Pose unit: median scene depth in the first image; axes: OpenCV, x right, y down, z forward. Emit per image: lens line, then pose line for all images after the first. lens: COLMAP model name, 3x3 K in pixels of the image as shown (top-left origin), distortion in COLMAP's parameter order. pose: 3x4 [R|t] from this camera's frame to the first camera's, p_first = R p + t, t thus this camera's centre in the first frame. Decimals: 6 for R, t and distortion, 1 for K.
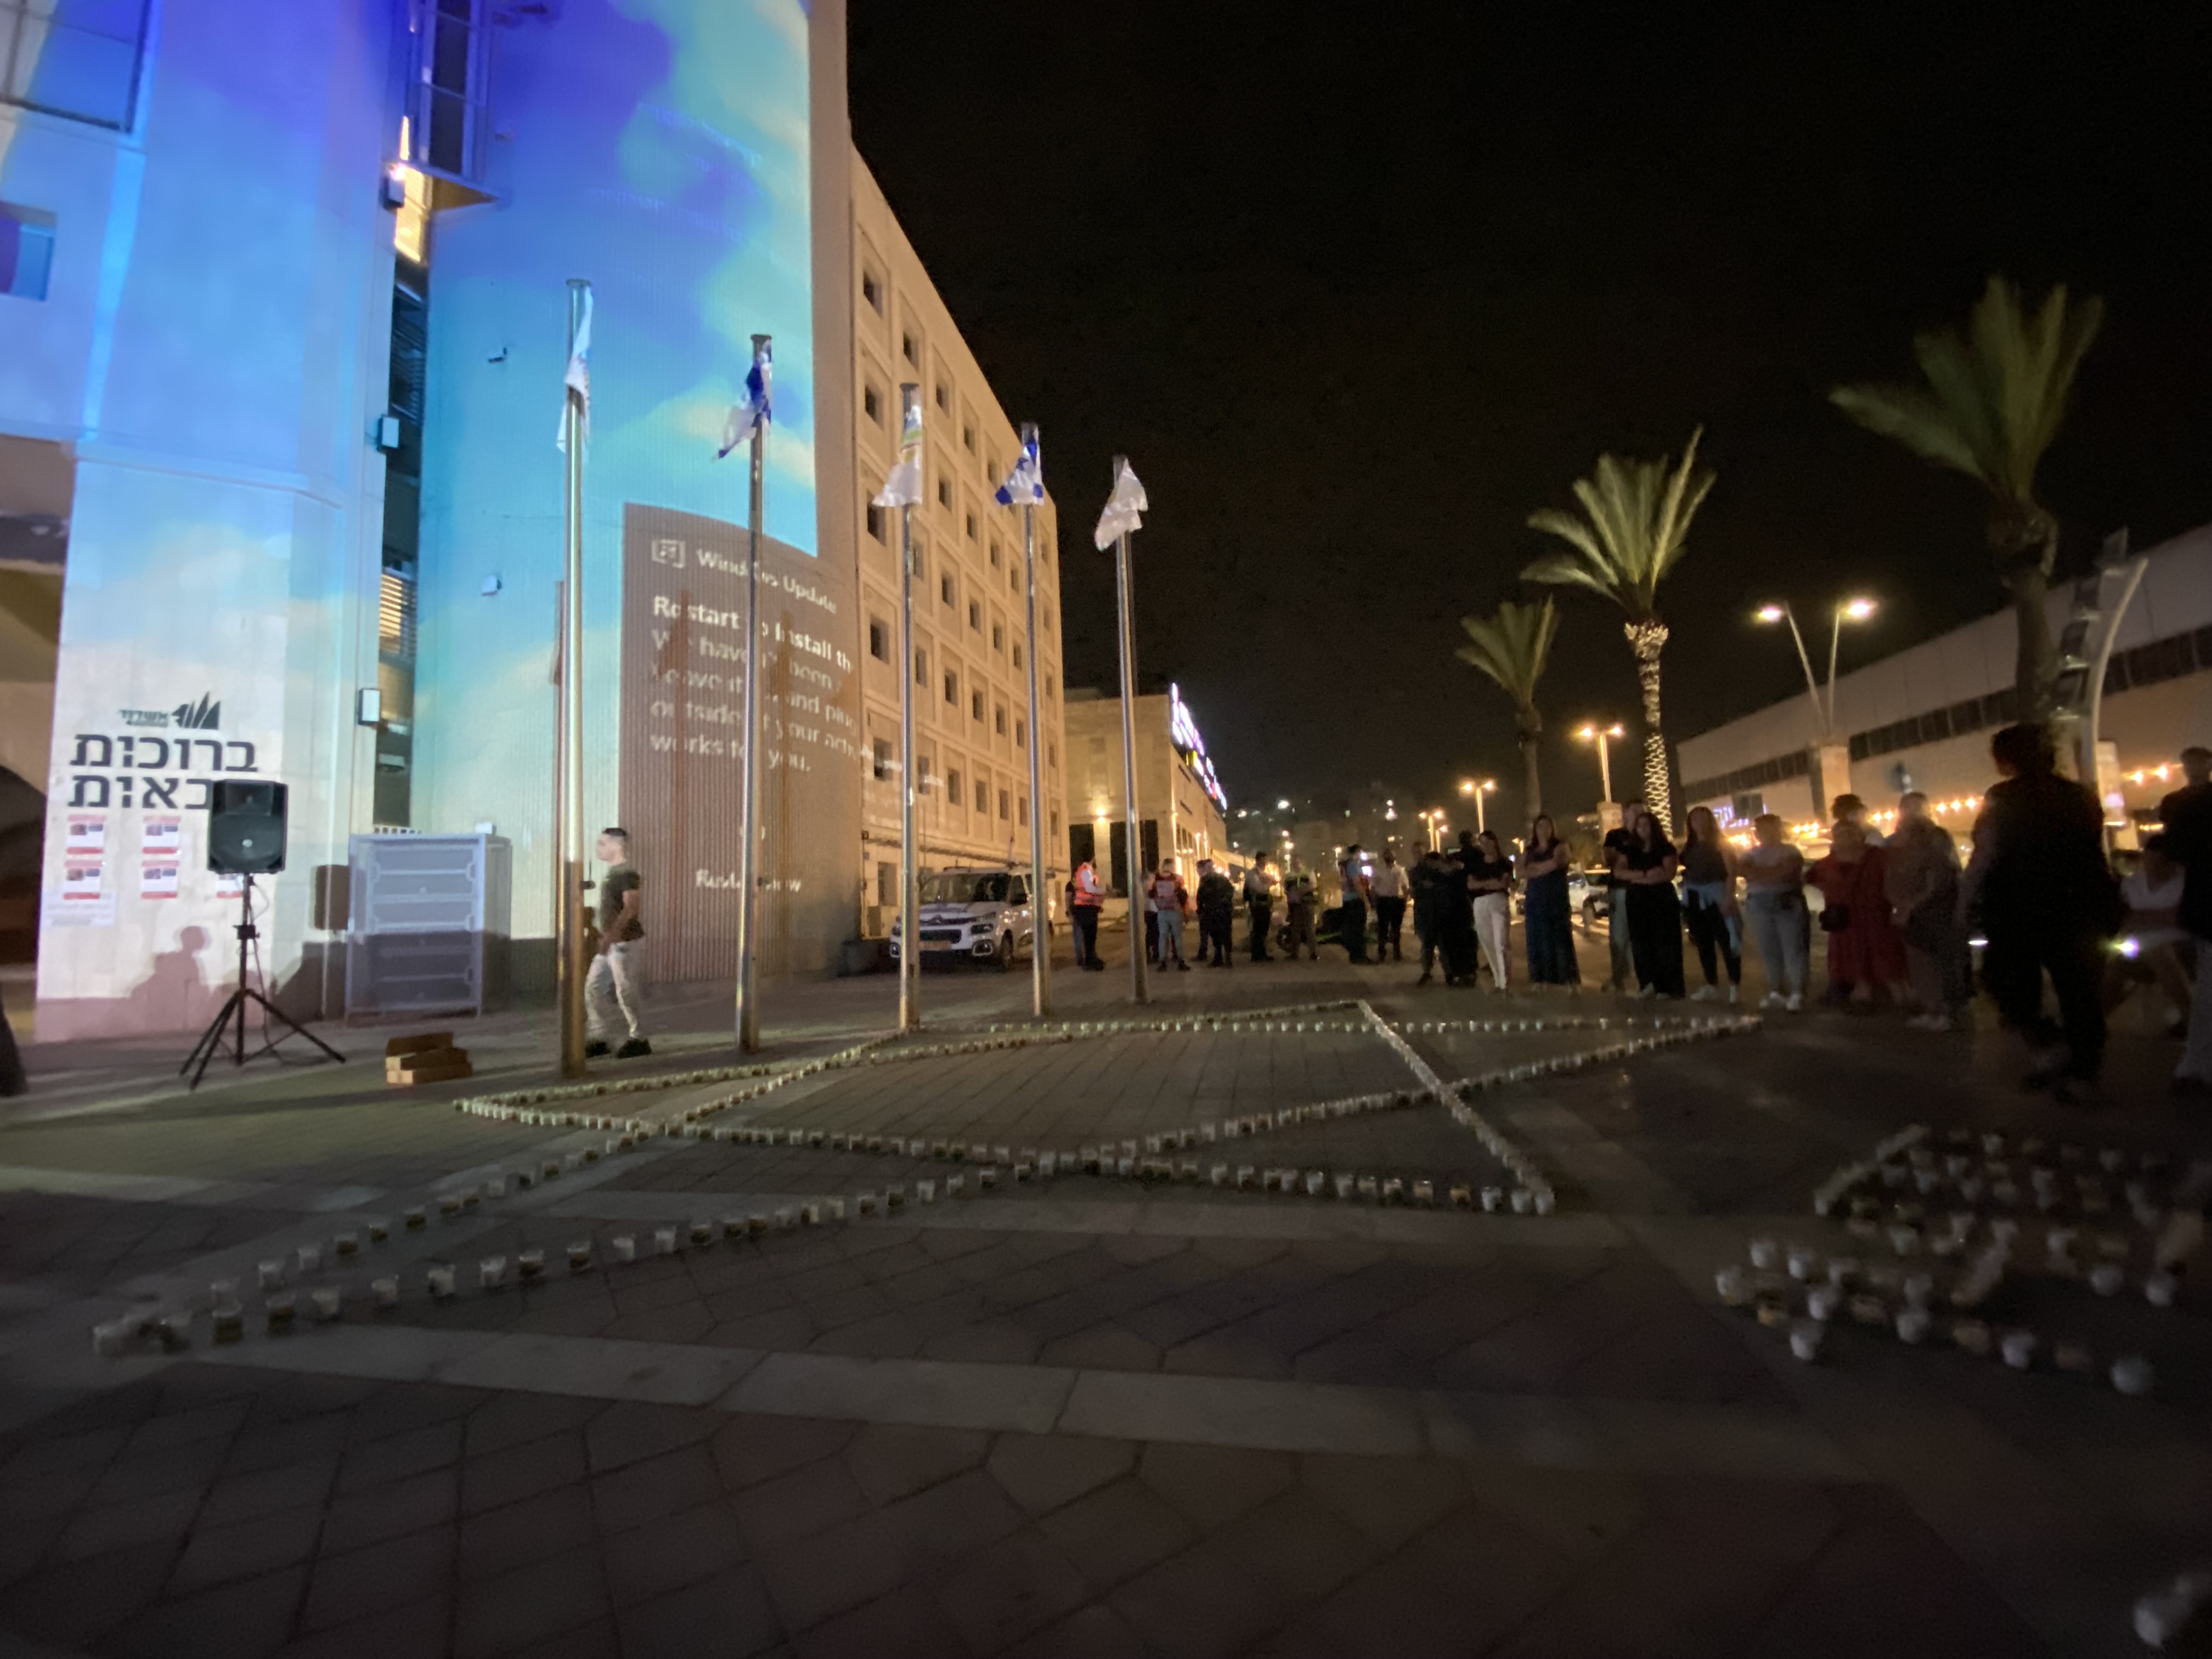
lens RADIAL K [[902.7, 0, 1122.1], [0, 902.7, 841.5], [0, 0, 1]] dist [-0.000041, -0.009530]
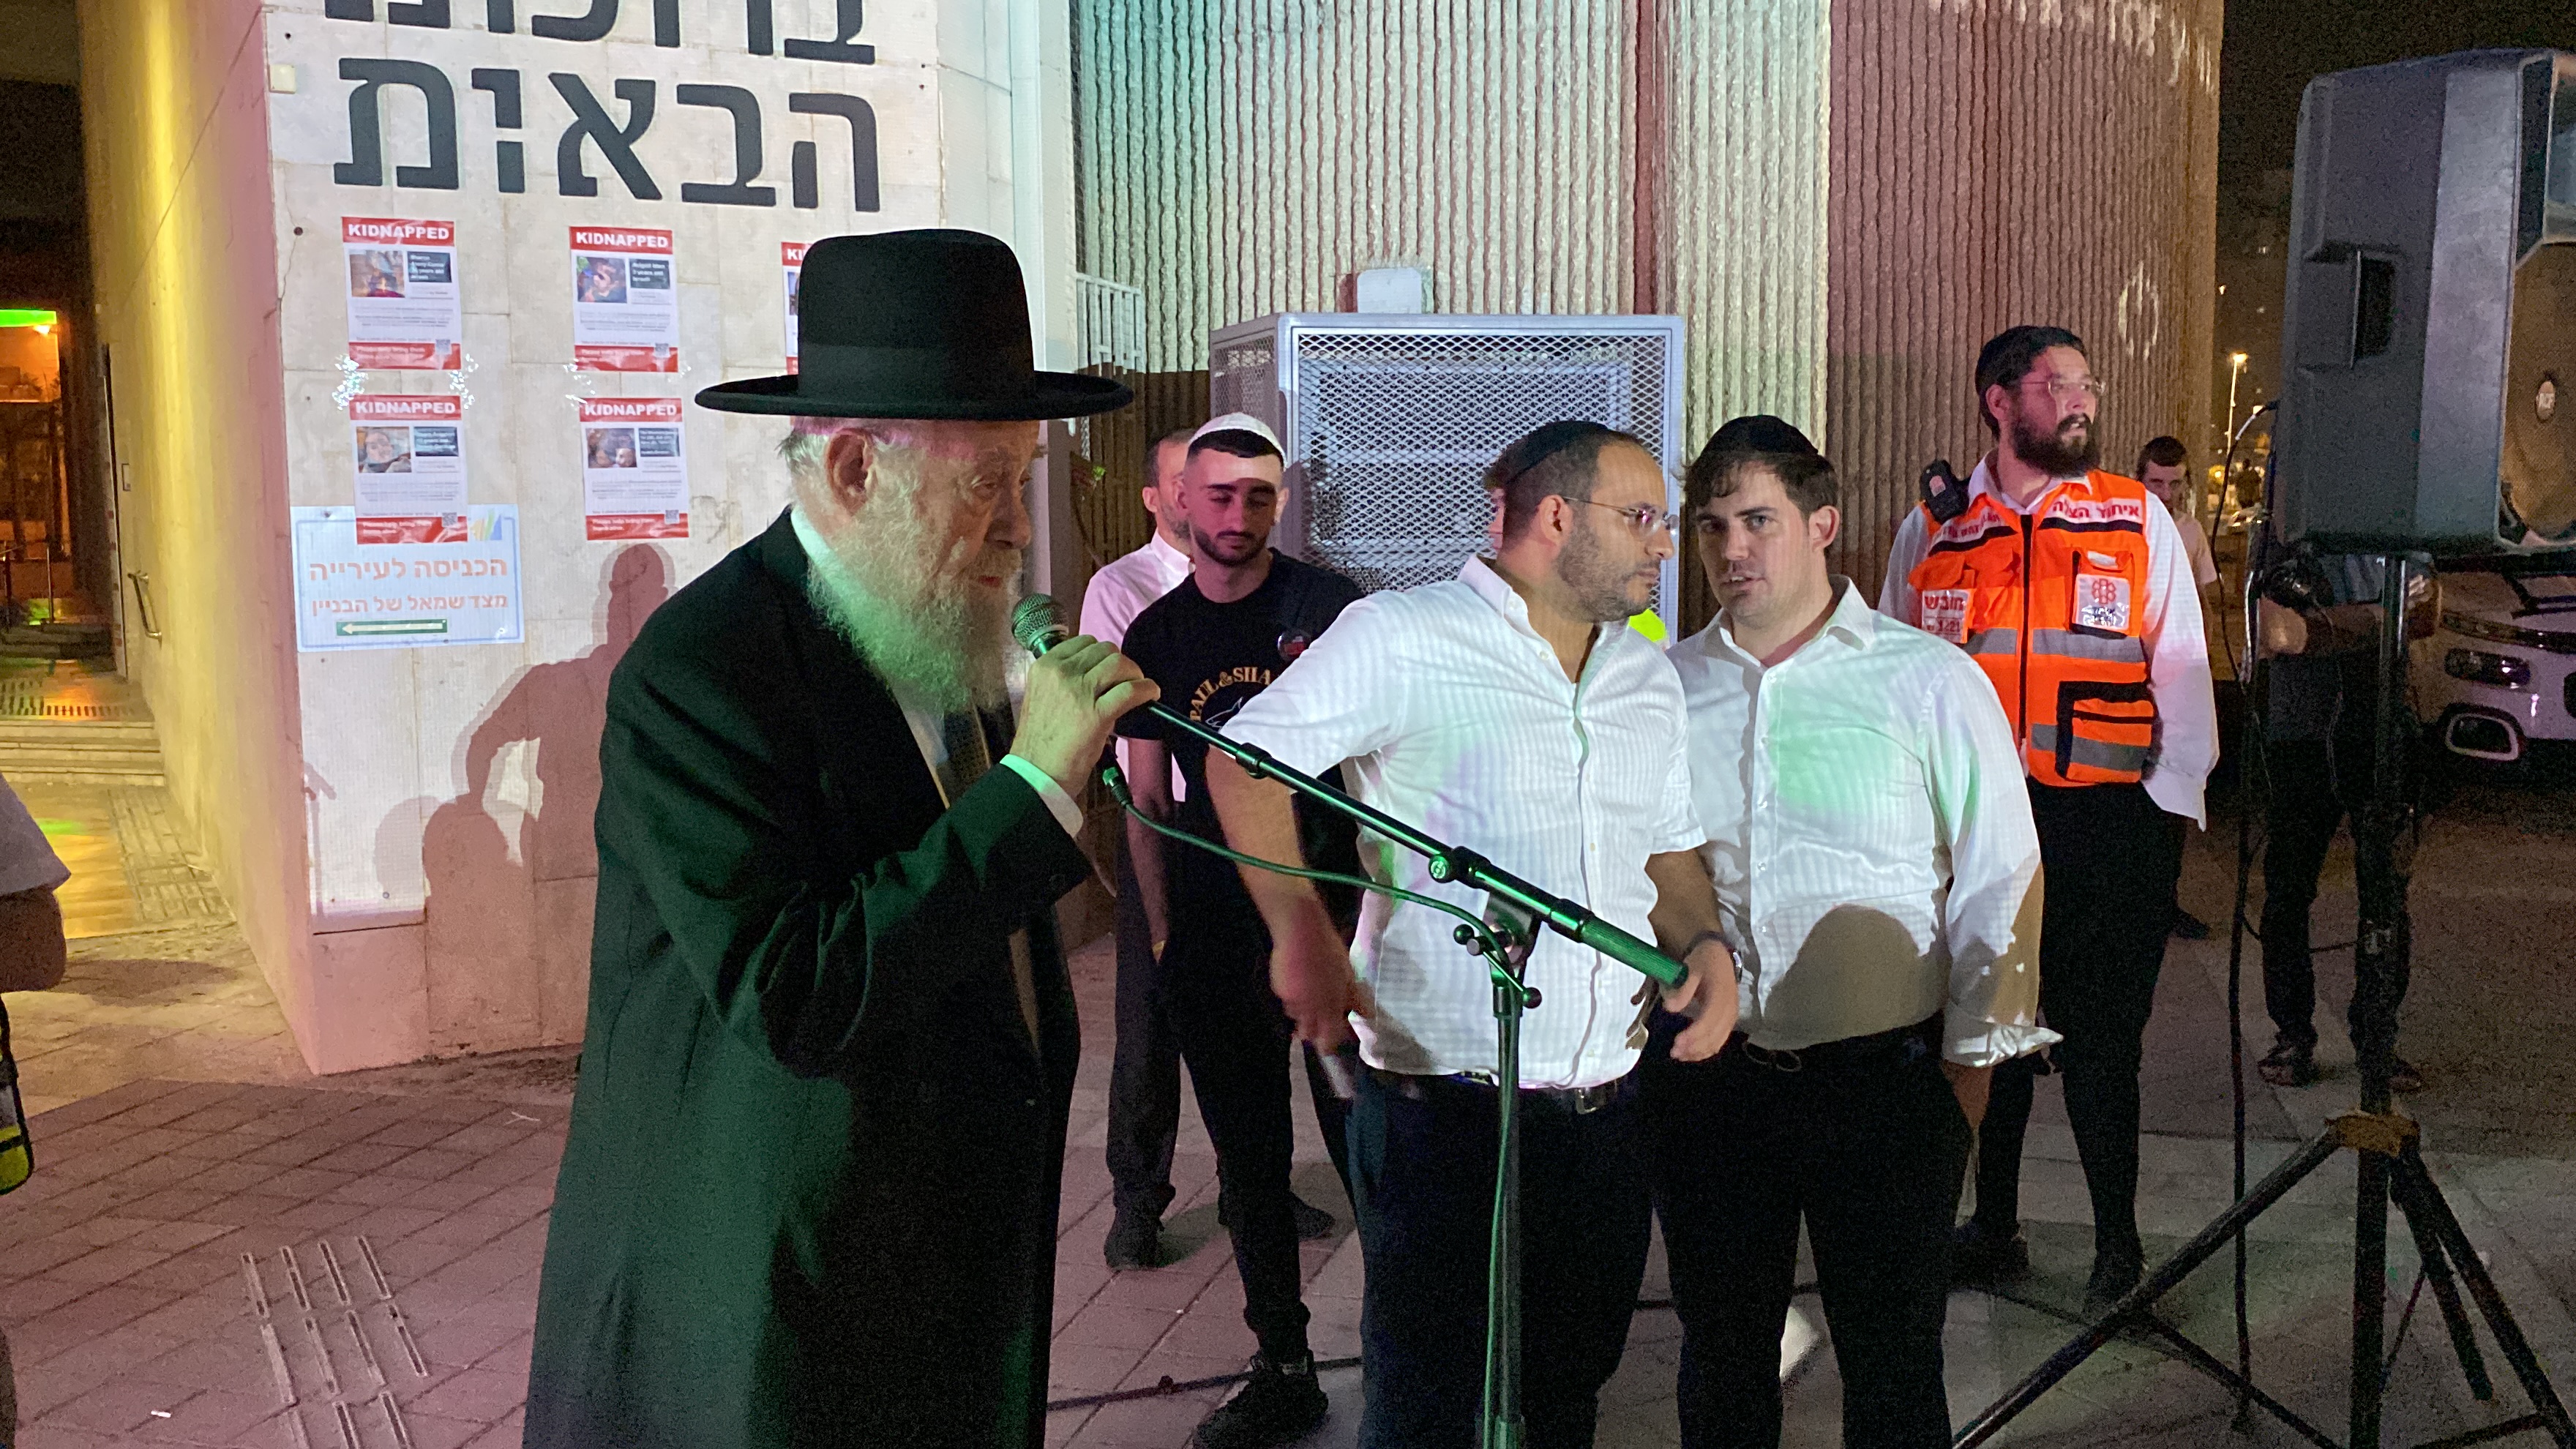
lens RADIAL K [[2294.3, 0, 1277.2], [0, 2294.3, 759.8], [0, 0, 1]] dist [0.051713, -0.093026]
pose [[0.997774, 0.028498, -0.060292, -0.832610], [-0.016856, 0.982511, 0.185438, -0.003579], [0.064523, -0.184009, 0.980805, 0.309847]]
